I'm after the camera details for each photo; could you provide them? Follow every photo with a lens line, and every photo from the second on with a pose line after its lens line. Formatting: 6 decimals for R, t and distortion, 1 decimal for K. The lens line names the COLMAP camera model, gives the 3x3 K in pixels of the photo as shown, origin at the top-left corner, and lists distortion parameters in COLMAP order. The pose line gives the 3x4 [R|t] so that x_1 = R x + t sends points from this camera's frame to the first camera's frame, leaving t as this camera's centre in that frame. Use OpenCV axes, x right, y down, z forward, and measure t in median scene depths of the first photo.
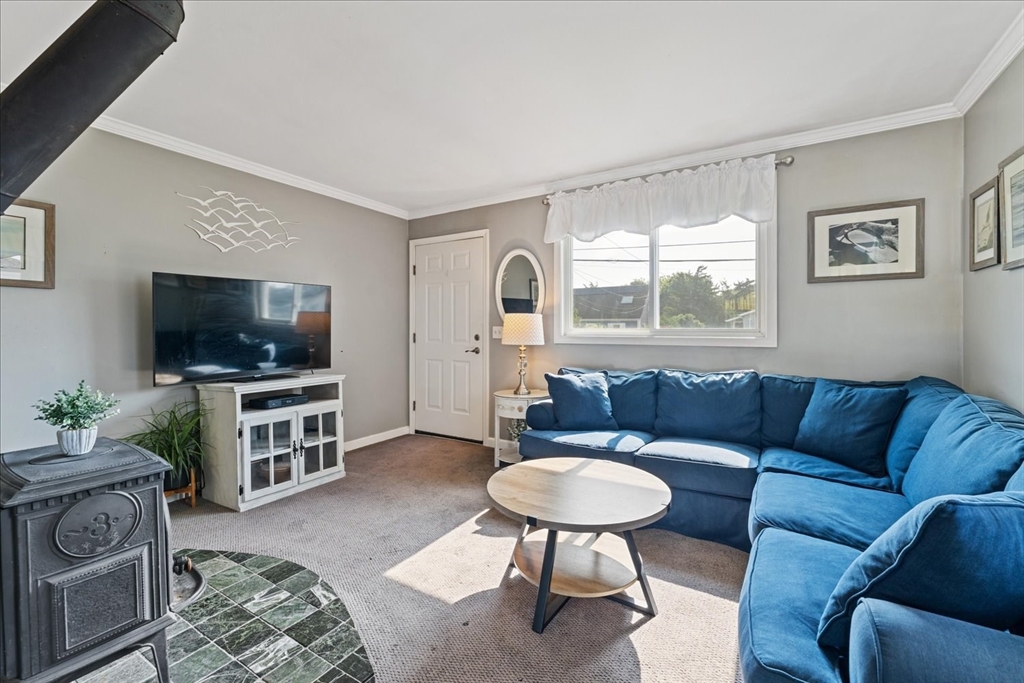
lens RADIAL K [[425.3, 0, 519.2], [0, 425.3, 336.1], [0, 0, 1]] dist [0.002954, 0.000629]
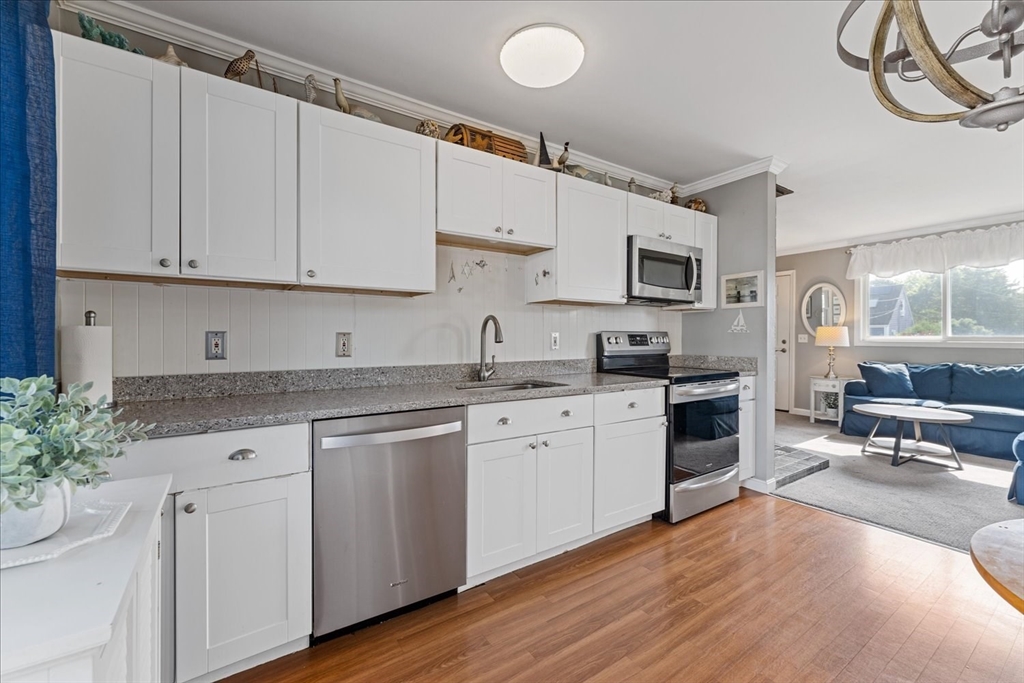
lens RADIAL K [[425.3, 0, 509.6], [0, 425.3, 341.4], [0, 0, 1]] dist [0.002954, 0.000629]
pose [[0.906742, 0.007956, -0.421611, -0.463152], [-0.010137, 0.999944, -0.002932, 0.021456], [0.421564, 0.006933, 0.906772, -1.045993]]
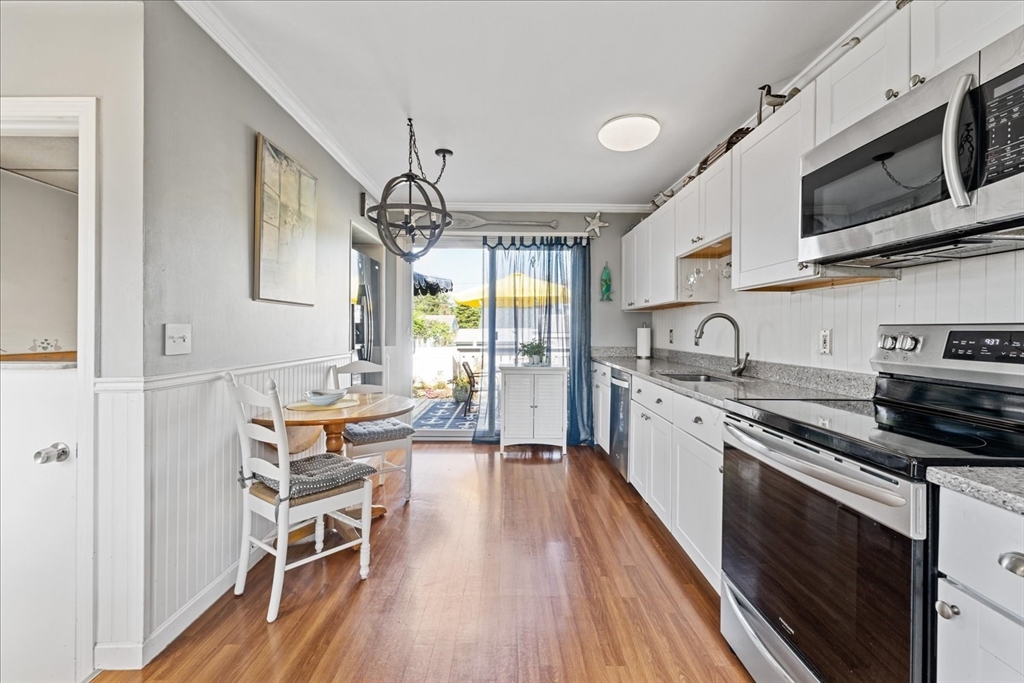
lens RADIAL K [[425.3, 0, 513.0], [0, 425.3, 333.5], [0, 0, 1]] dist [0.002954, 0.000629]
pose [[-0.854425, 0.000764, -0.519574, 1.078173], [-0.011174, 0.999741, 0.019846, -0.060995], [0.519454, 0.022762, -0.854195, 3.244500]]
